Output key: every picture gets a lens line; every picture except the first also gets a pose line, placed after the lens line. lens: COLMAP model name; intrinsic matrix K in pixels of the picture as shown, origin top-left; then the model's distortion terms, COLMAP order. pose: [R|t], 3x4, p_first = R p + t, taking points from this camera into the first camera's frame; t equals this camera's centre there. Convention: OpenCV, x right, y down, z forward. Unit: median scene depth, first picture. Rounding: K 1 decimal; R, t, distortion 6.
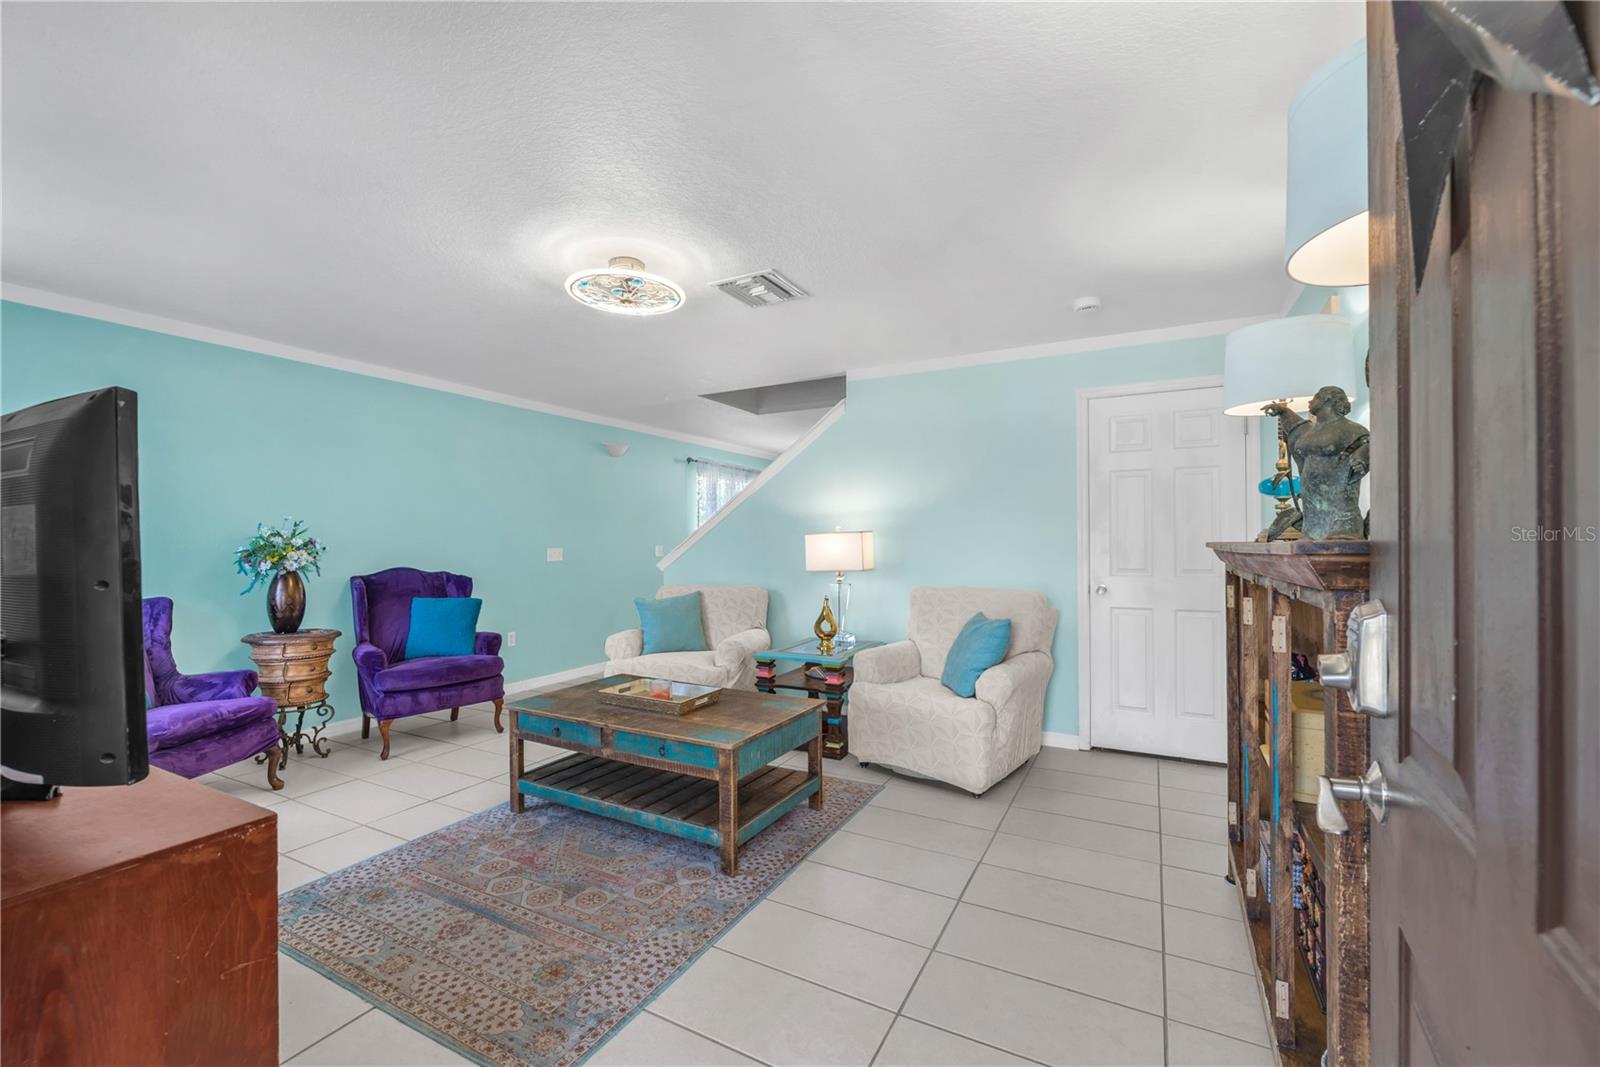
lens RADIAL K [[663.5, 0, 787.8], [0, 663.5, 539.5], [0, 0, 1]] dist [0.000858, -0.002533]
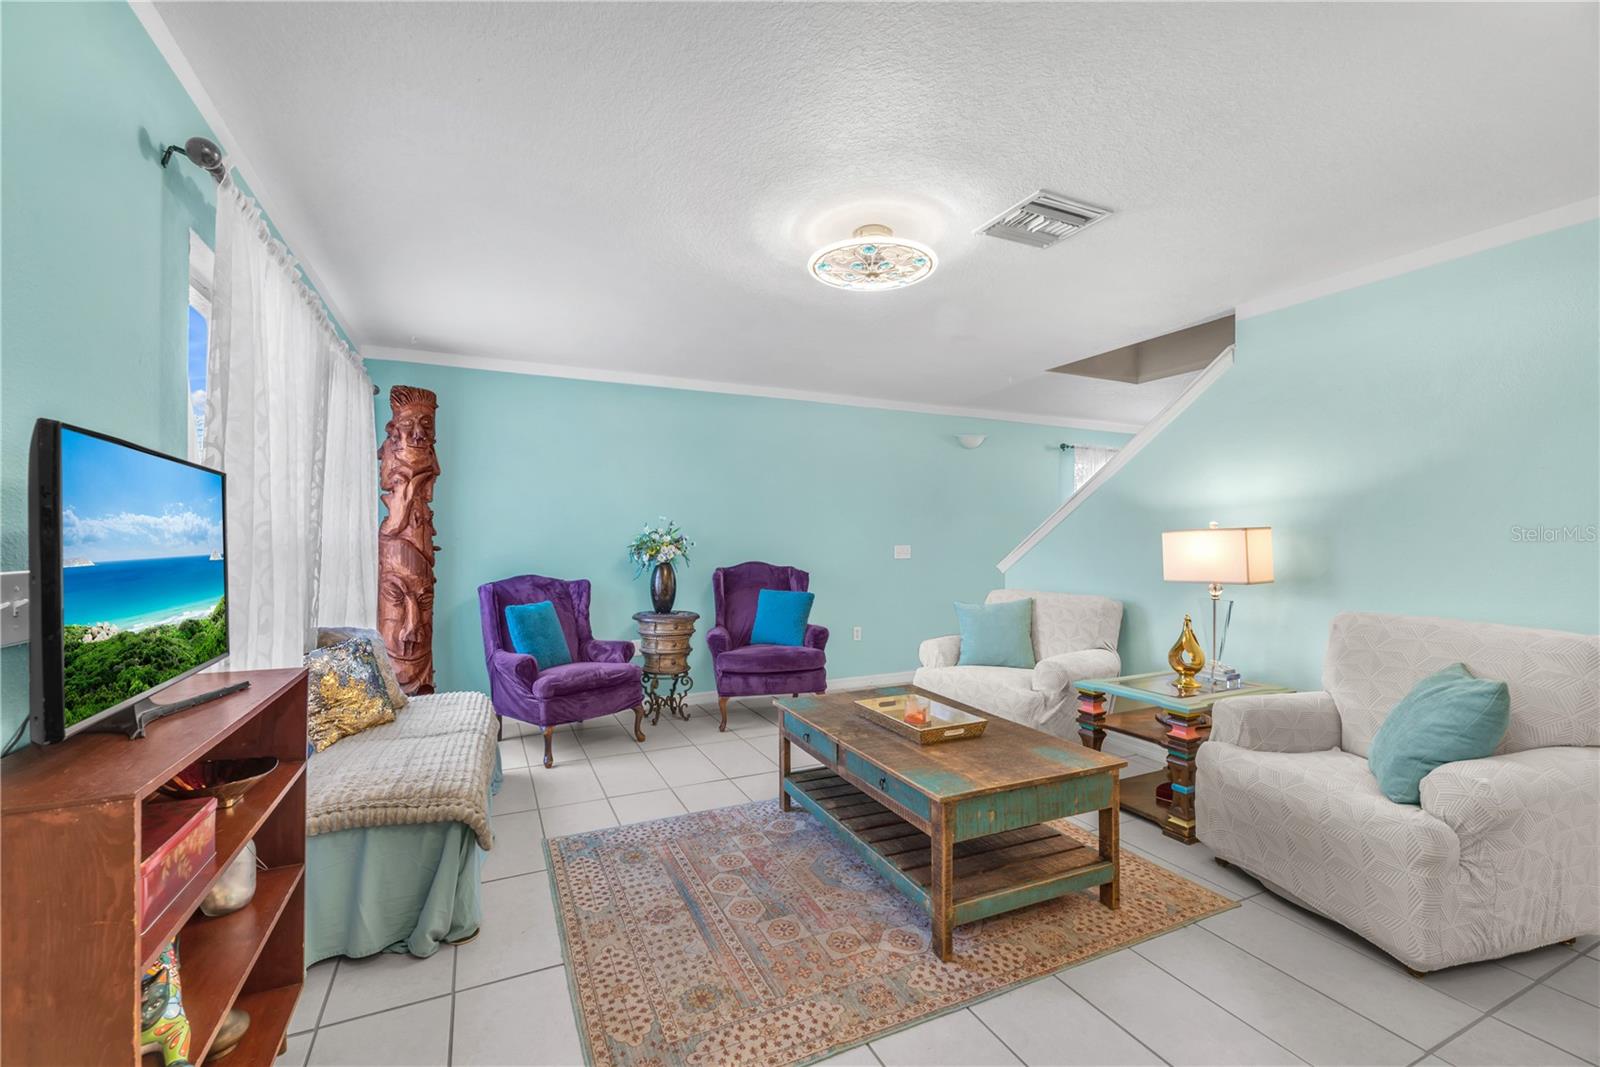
lens RADIAL K [[663.5, 0, 789.8], [0, 663.5, 534.9], [0, 0, 1]] dist [0.000858, -0.002533]
pose [[0.804540, 0.002776, -0.593891, 0.182651], [-0.003634, 0.999993, -0.000248, -0.004016], [0.593887, 0.002358, 0.804545, 0.185943]]
